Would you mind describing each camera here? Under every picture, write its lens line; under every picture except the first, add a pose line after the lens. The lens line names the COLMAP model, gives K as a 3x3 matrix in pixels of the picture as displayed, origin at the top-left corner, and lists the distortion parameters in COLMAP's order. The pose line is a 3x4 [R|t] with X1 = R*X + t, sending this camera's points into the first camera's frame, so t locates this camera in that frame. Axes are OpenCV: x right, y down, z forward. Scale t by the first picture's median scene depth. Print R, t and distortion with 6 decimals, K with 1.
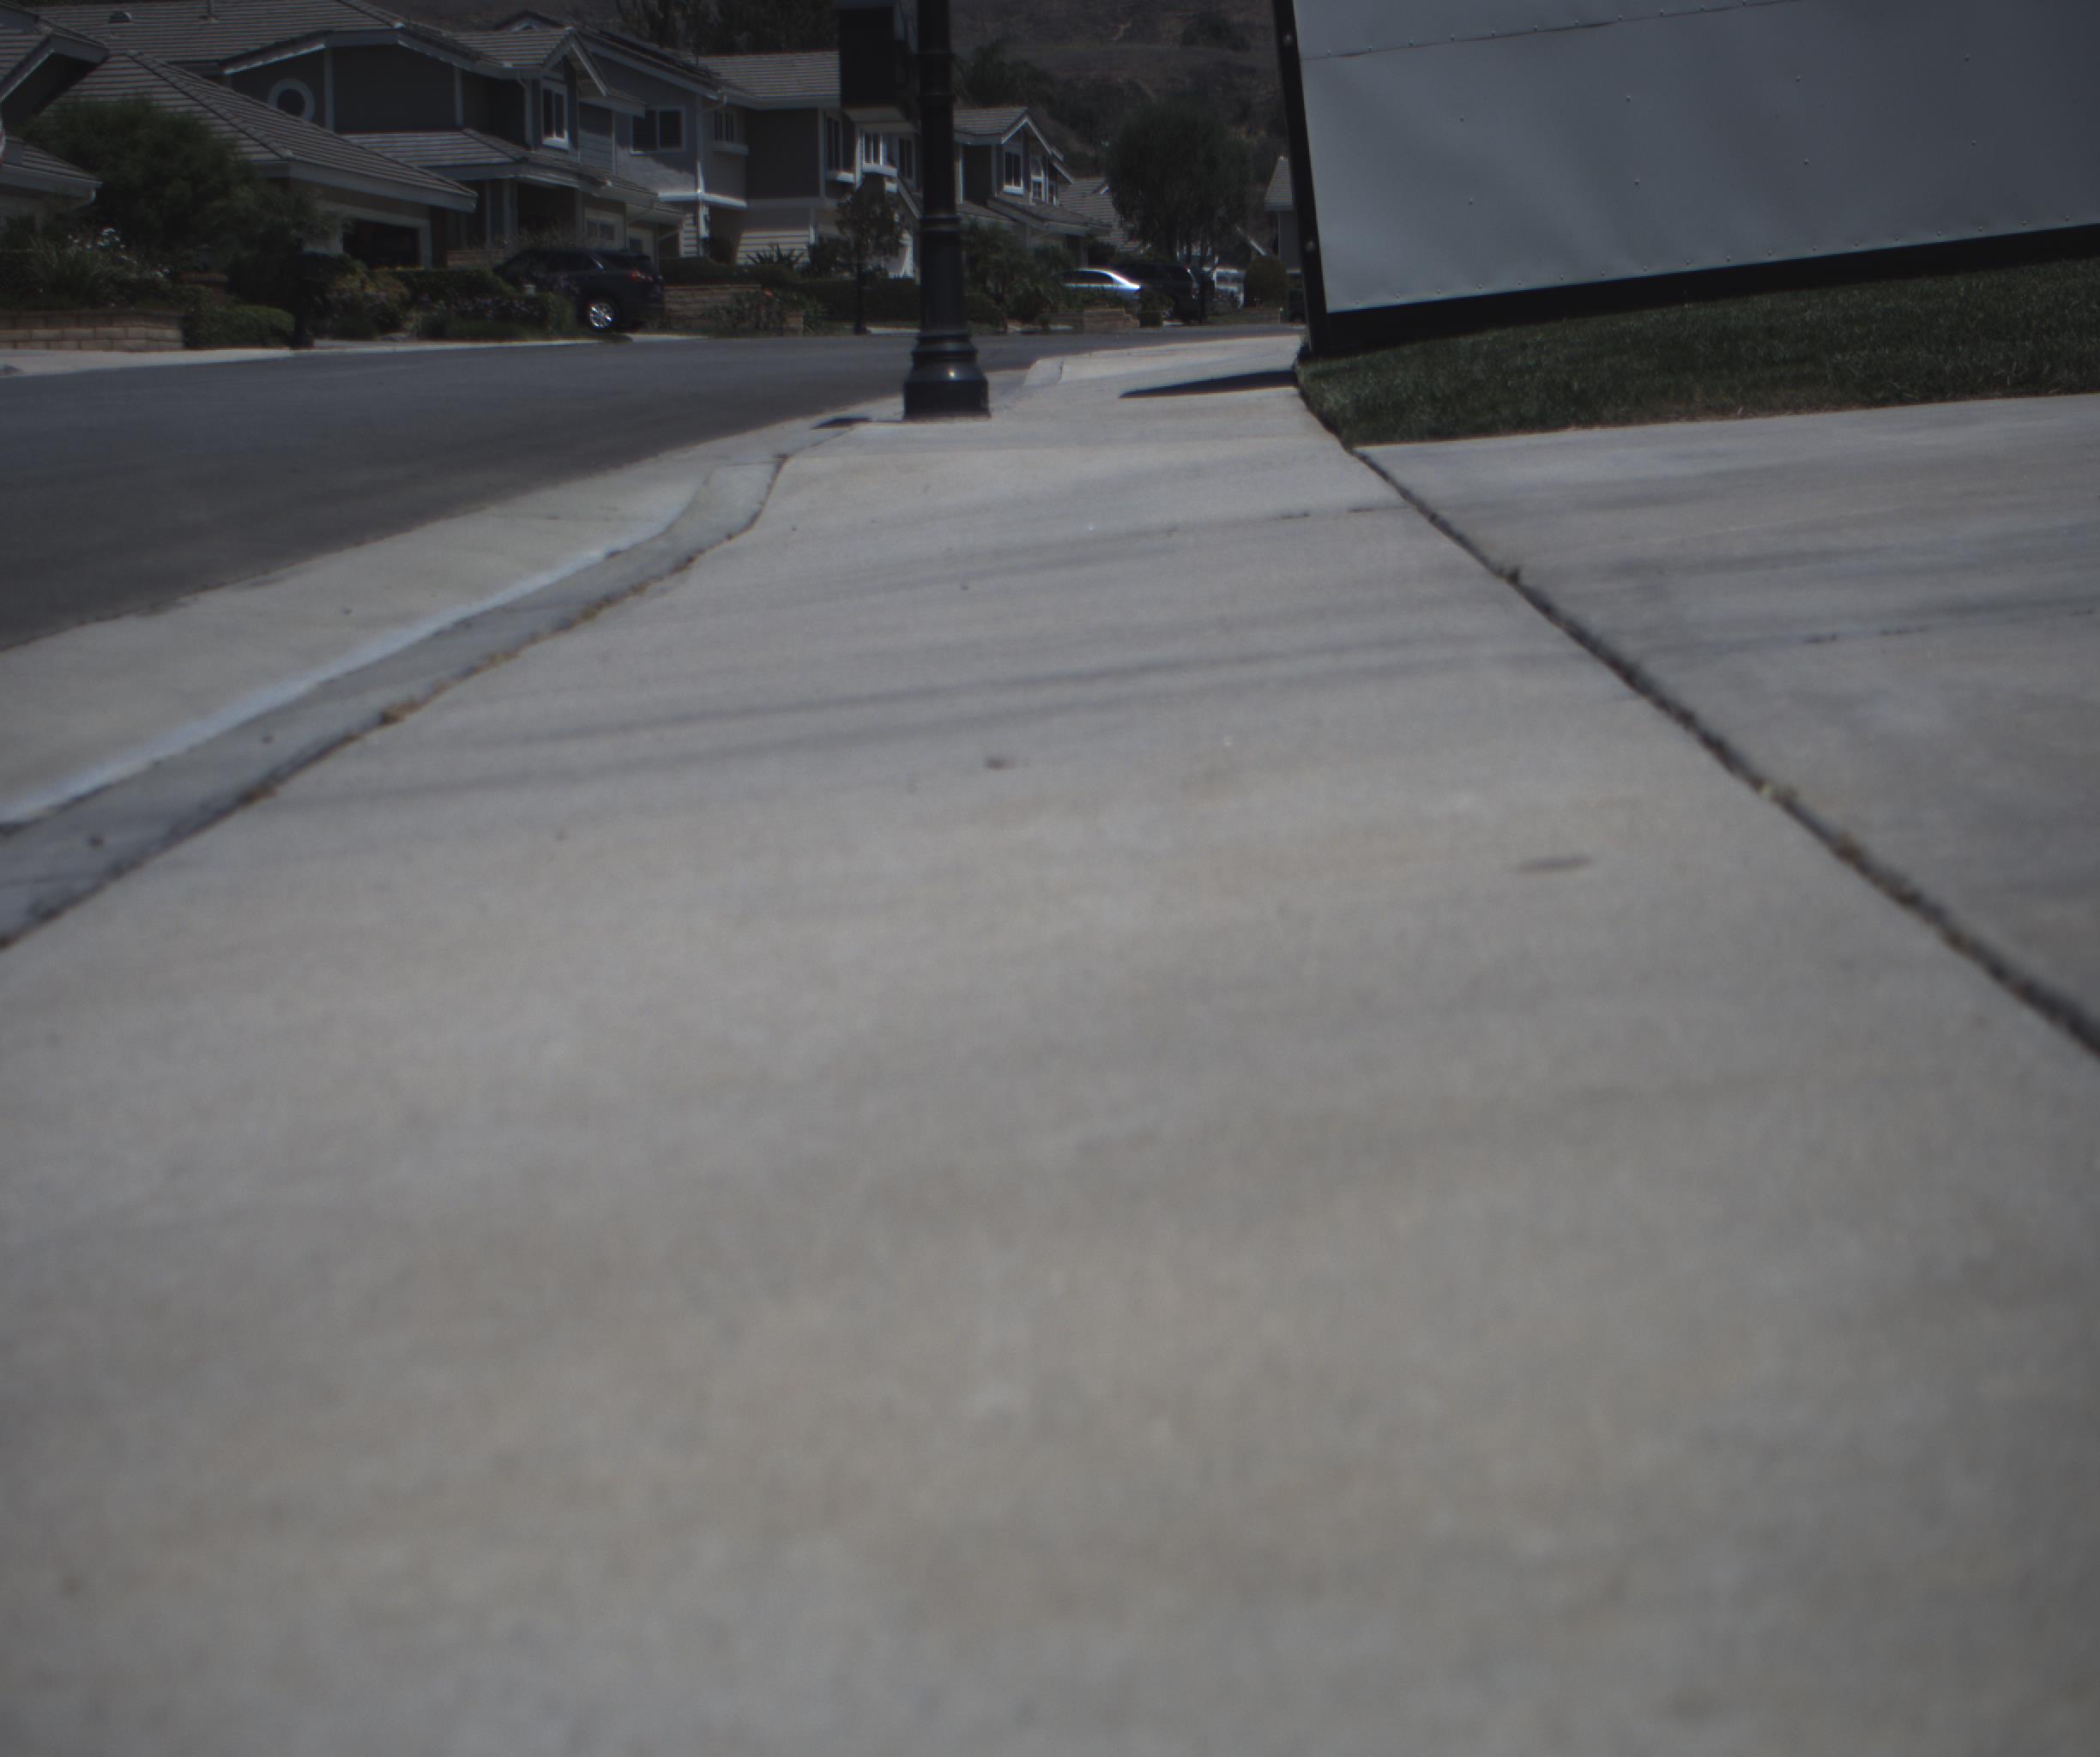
lens RADIAL K [[4542.6, 0, 1031.9], [0, 4542.6, 864.6], [0, 0, 1]] dist [-0.040860, 0.000000]
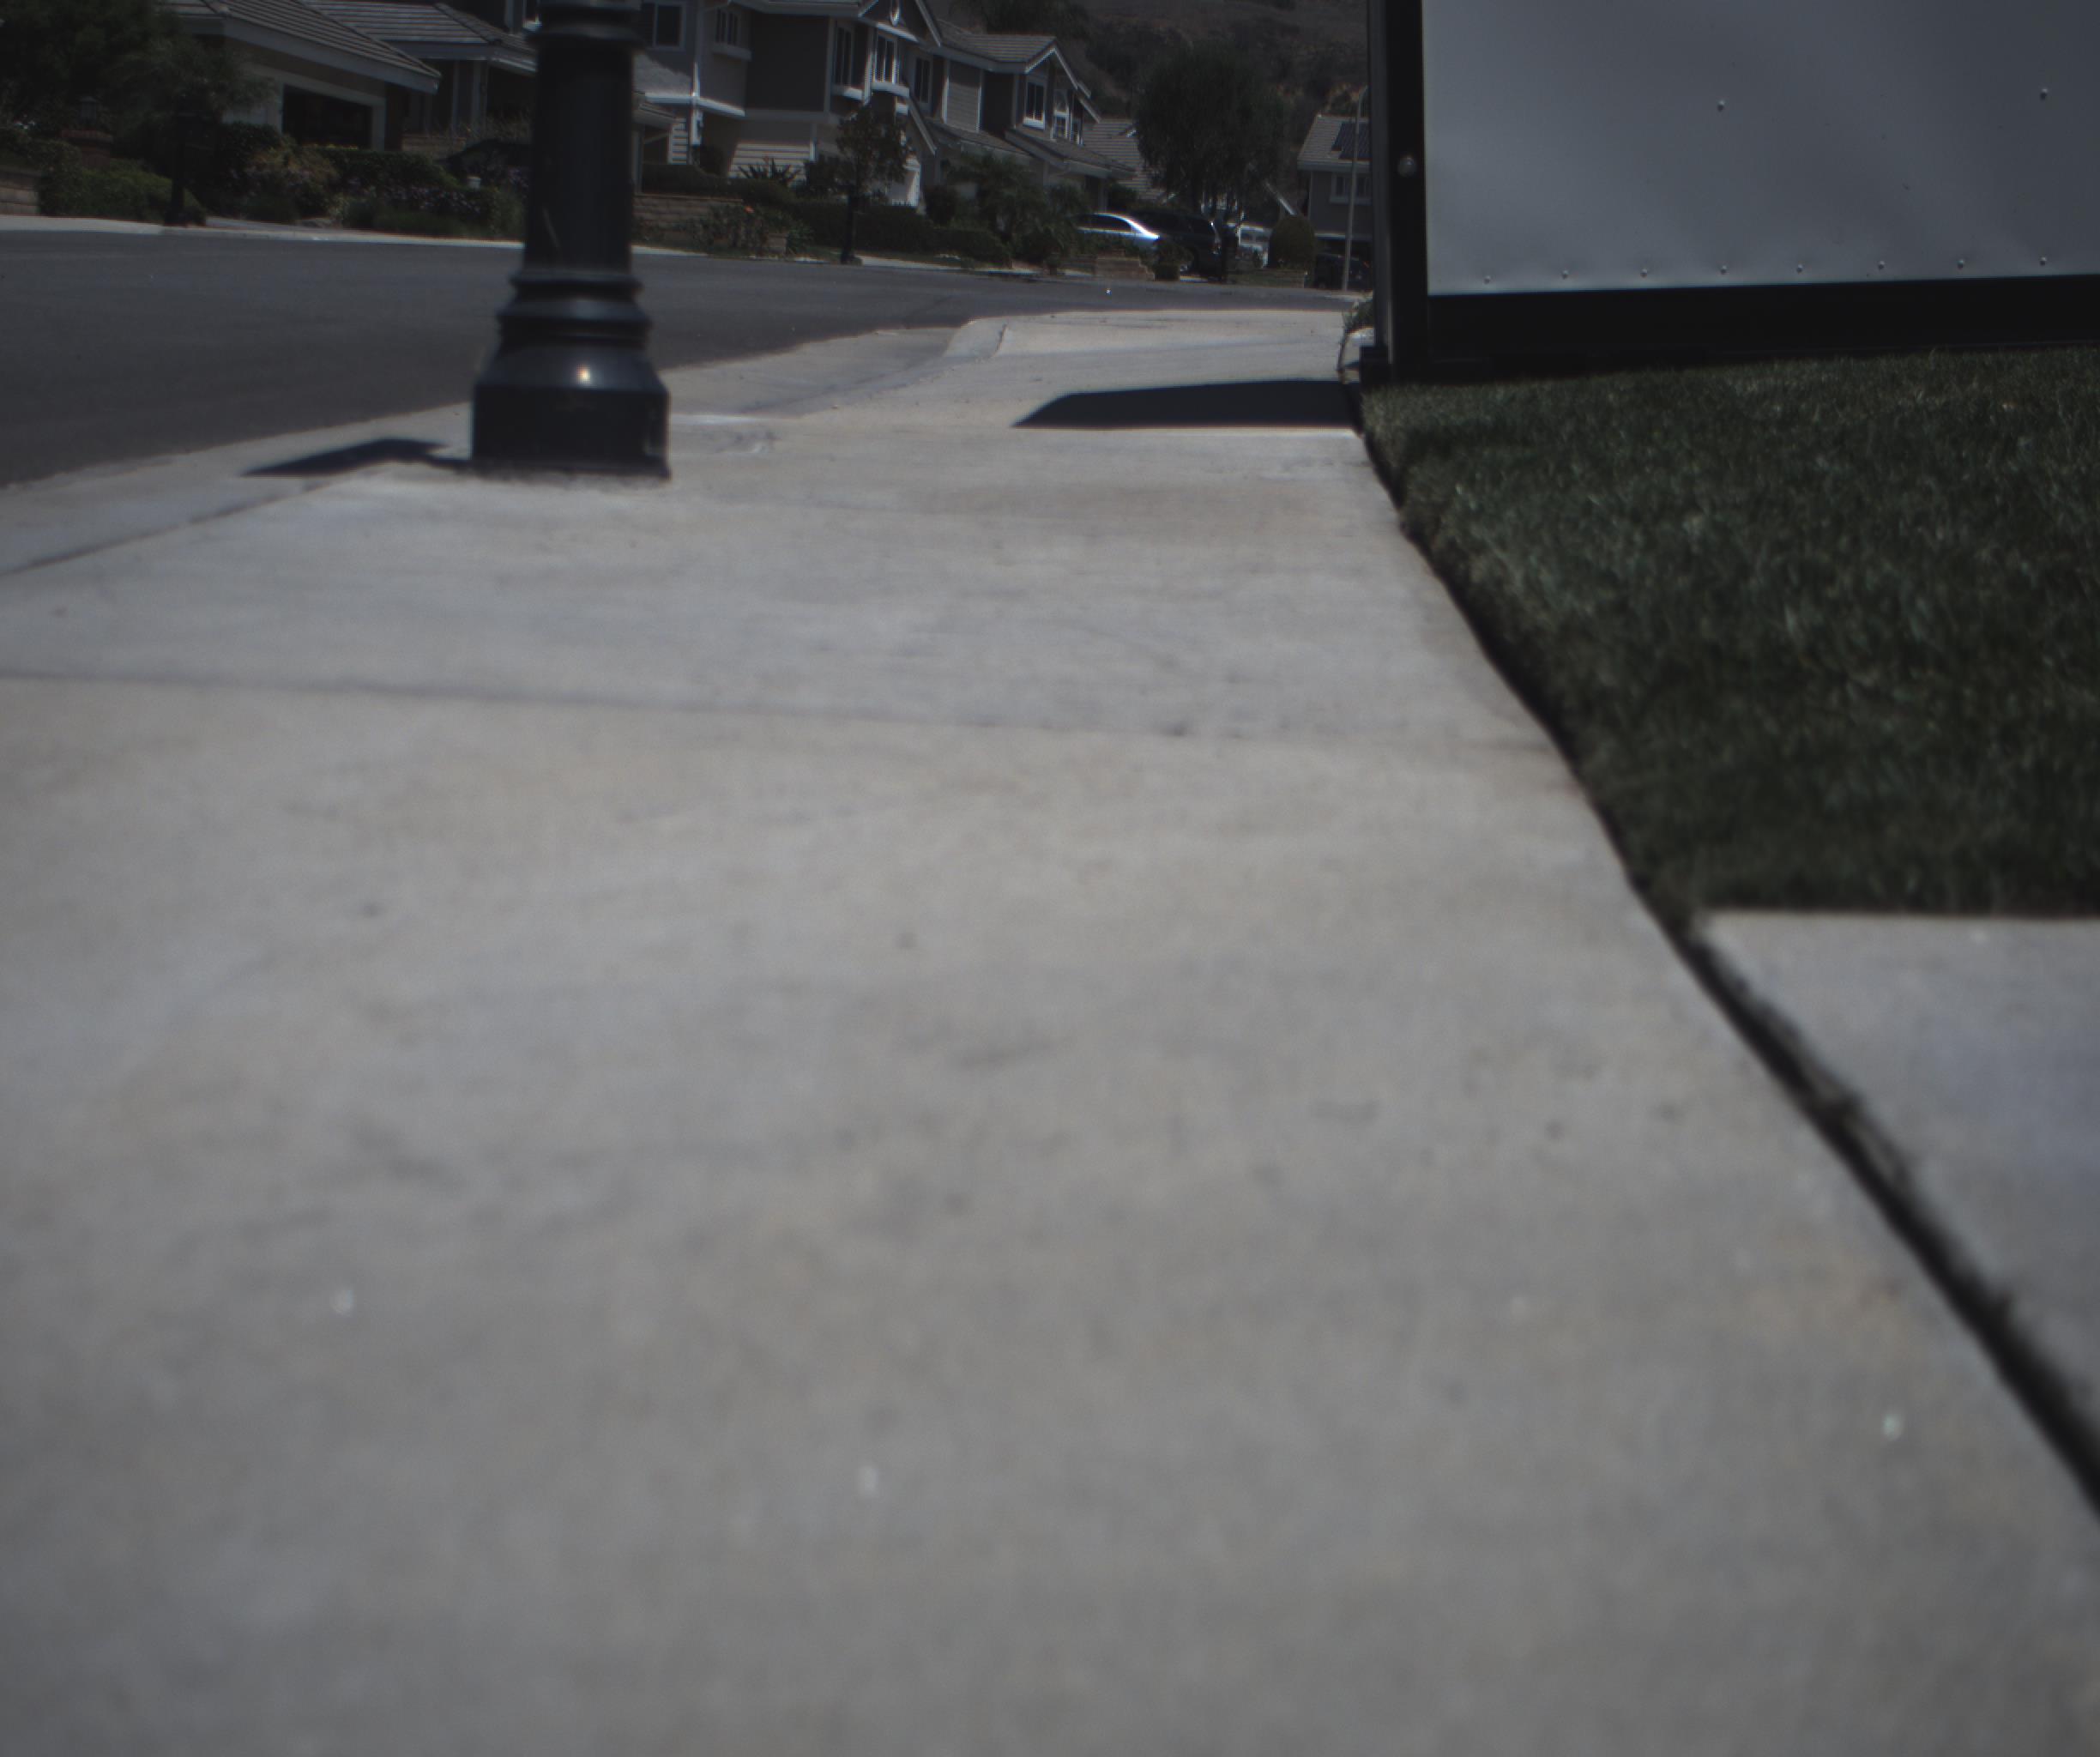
lens RADIAL K [[4542.6, 0, 1042.8], [0, 4542.6, 875.2], [0, 0, 1]] dist [-0.040860, 0.000000]
pose [[0.996587, 0.082107, 0.008577, 0.003426], [-0.082225, 0.996508, 0.014502, -0.009313], [-0.007357, -0.015158, 0.999858, 0.075221]]
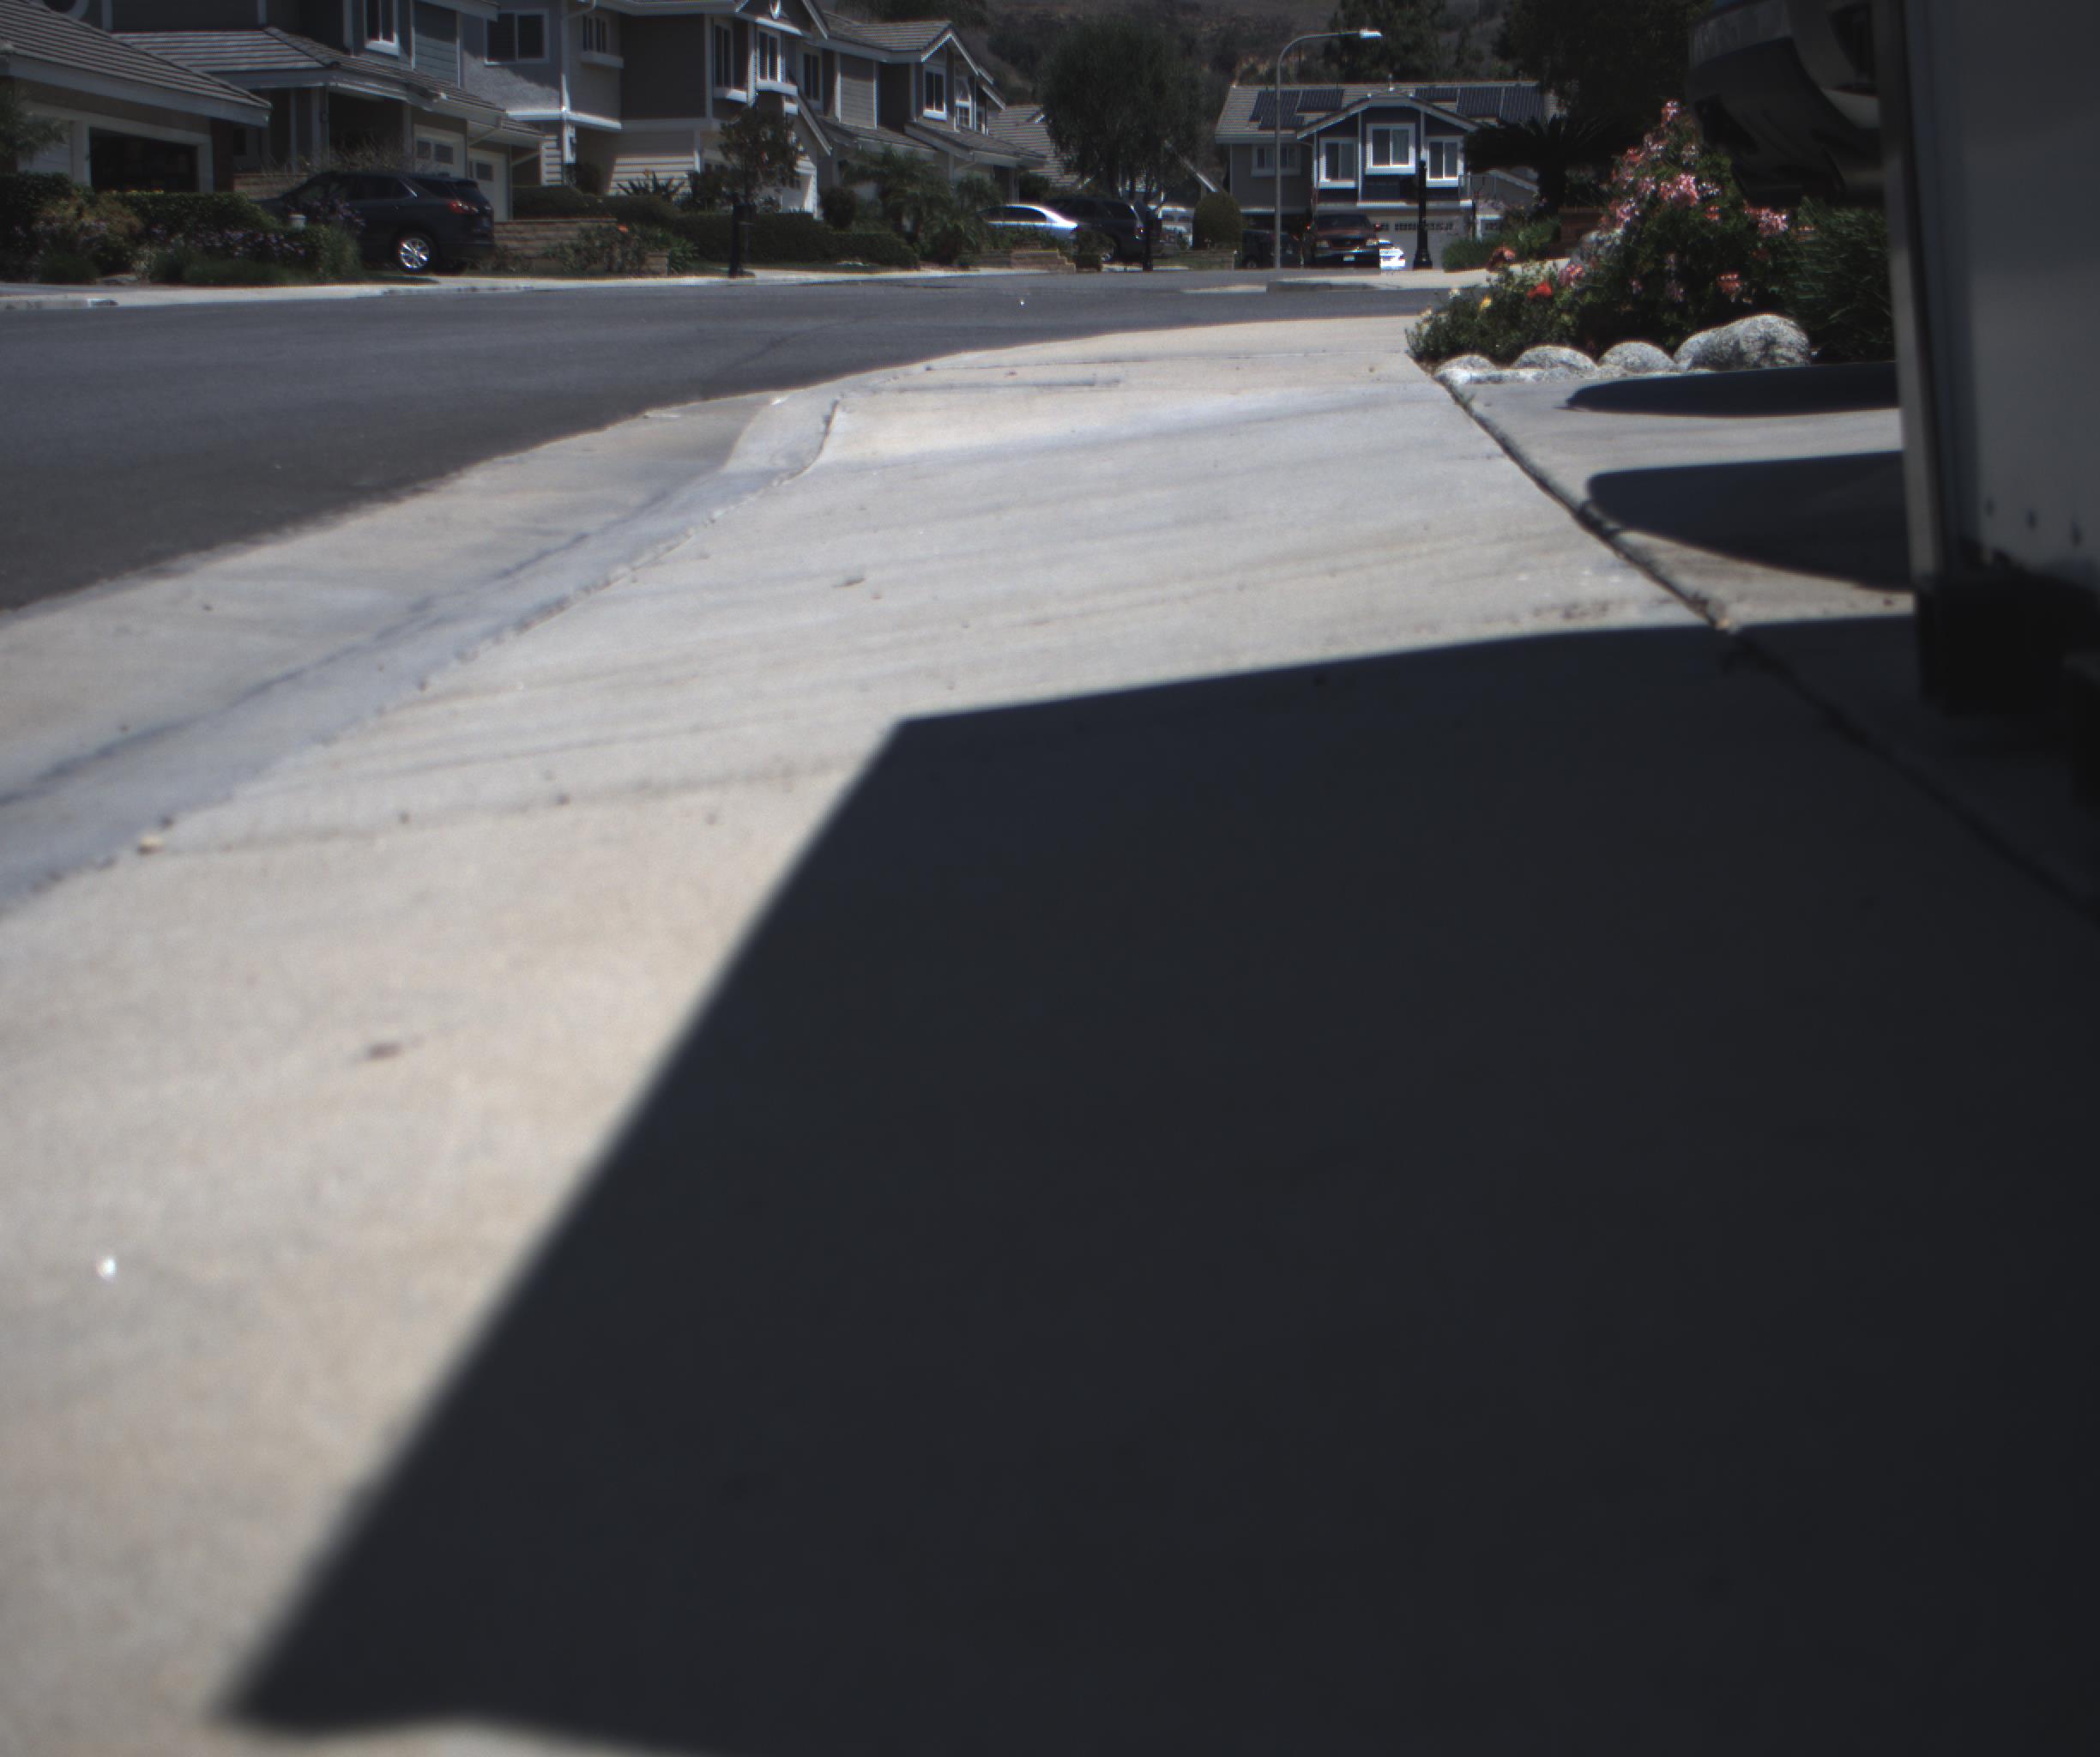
lens RADIAL K [[4542.6, 0, 1056.5], [0, 4542.6, 878.5], [0, 0, 1]] dist [-0.040860, 0.000000]
pose [[0.999789, 0.006635, 0.019442, 0.004699], [-0.006950, 0.999845, 0.016152, -0.019252], [-0.019331, -0.016284, 0.999681, 0.153149]]
